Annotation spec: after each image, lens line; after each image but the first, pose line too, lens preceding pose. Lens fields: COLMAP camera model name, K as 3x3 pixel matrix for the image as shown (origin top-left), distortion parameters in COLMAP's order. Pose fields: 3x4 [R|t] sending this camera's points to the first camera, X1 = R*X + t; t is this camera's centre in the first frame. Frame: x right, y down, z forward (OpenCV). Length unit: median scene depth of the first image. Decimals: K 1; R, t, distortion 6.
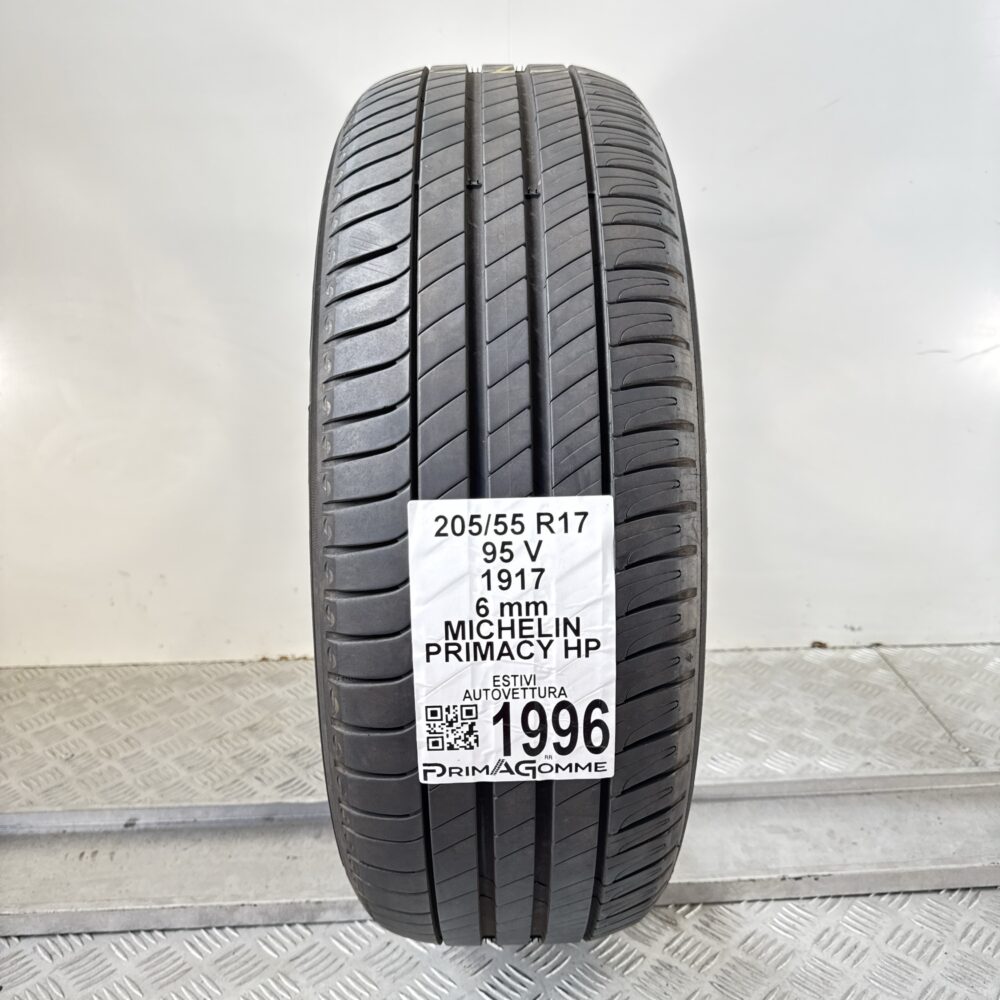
lens RADIAL K [[977.6, 0, 500.0], [0, 977.6, 500.0], [0, 0, 1]] dist [0.162241, -0.363820]
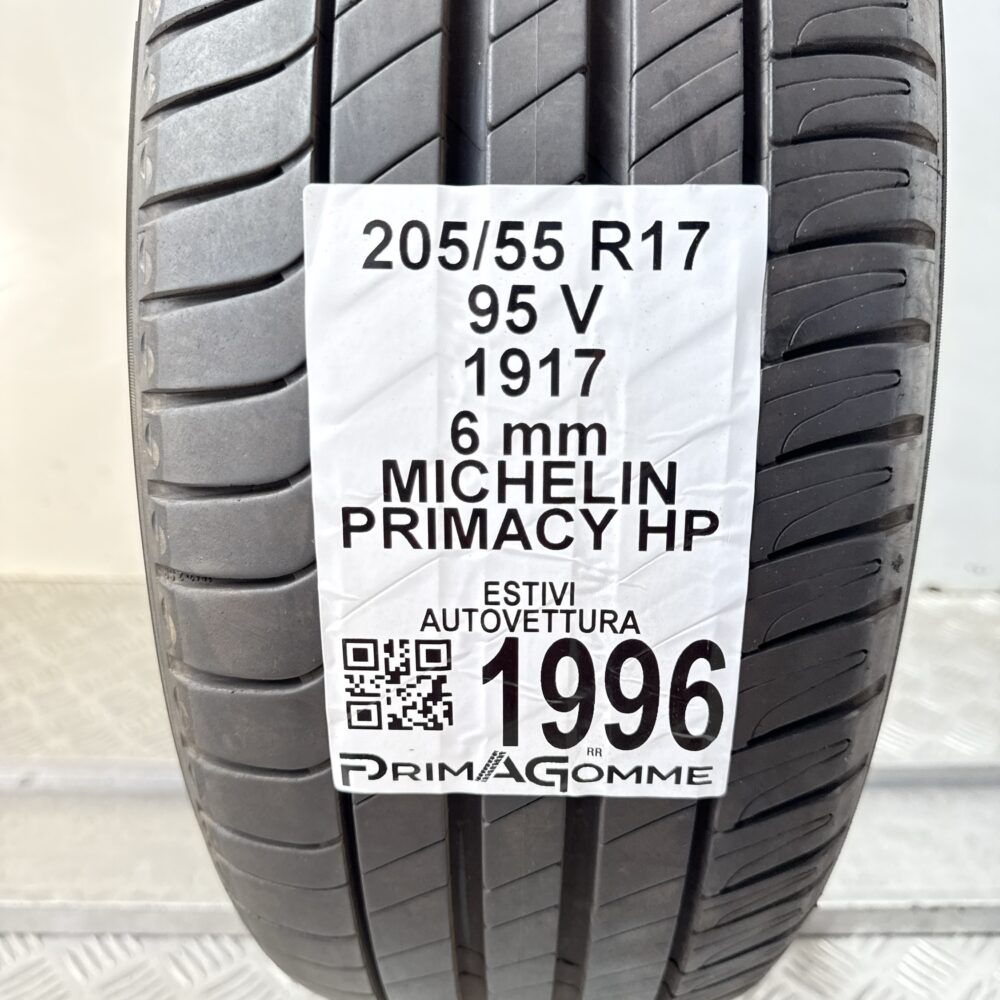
lens RADIAL K [[977.6, 0, 500.0], [0, 977.6, 500.0], [0, 0, 1]] dist [0.162241, -0.363820]
pose [[0.998700, 0.035967, -0.036129, 0.015901], [-0.033921, 0.997870, 0.055725, 0.112975], [0.038057, -0.054427, 0.997792, 0.530821]]
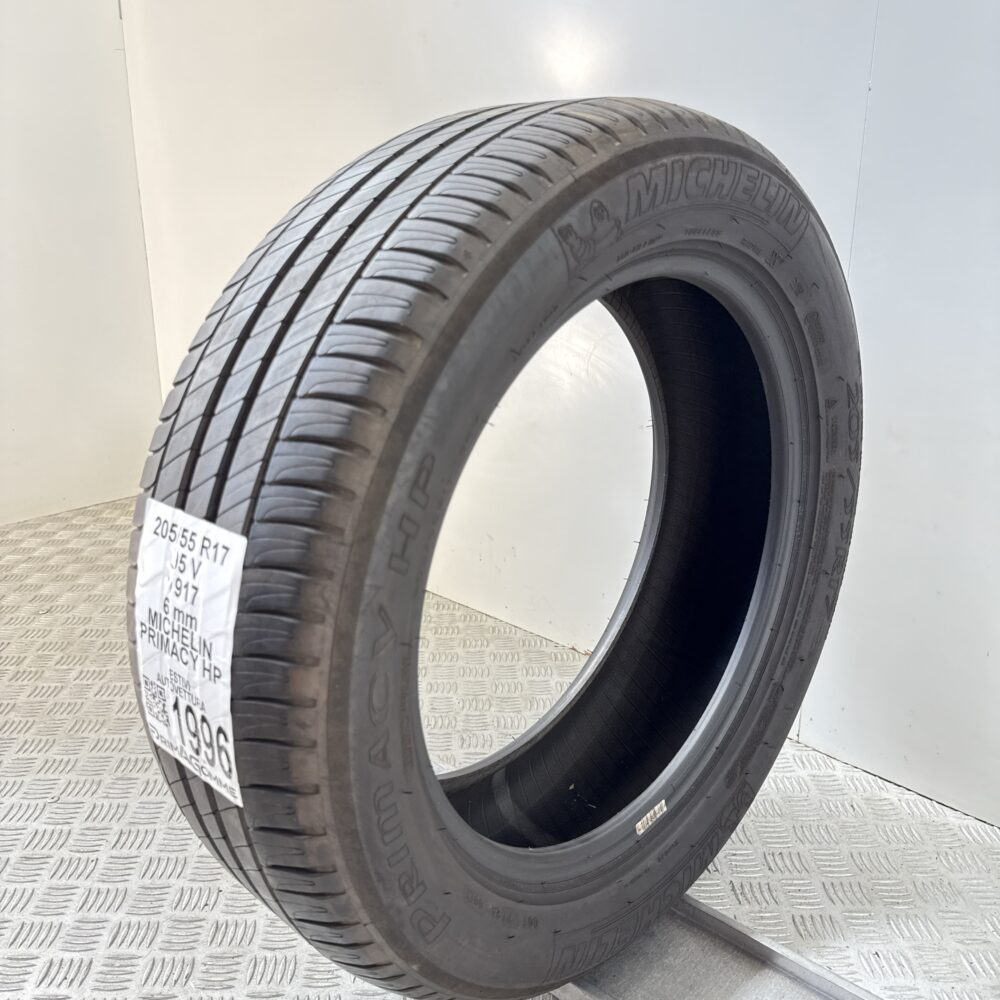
lens RADIAL K [[977.6, 0, 500.0], [0, 977.6, 500.0], [0, 0, 1]] dist [0.162241, -0.363820]
pose [[0.696483, 0.232164, -0.678978, 0.971537], [-0.233120, 0.968096, 0.091892, -0.196968], [0.678650, 0.094282, 0.728385, 0.414080]]
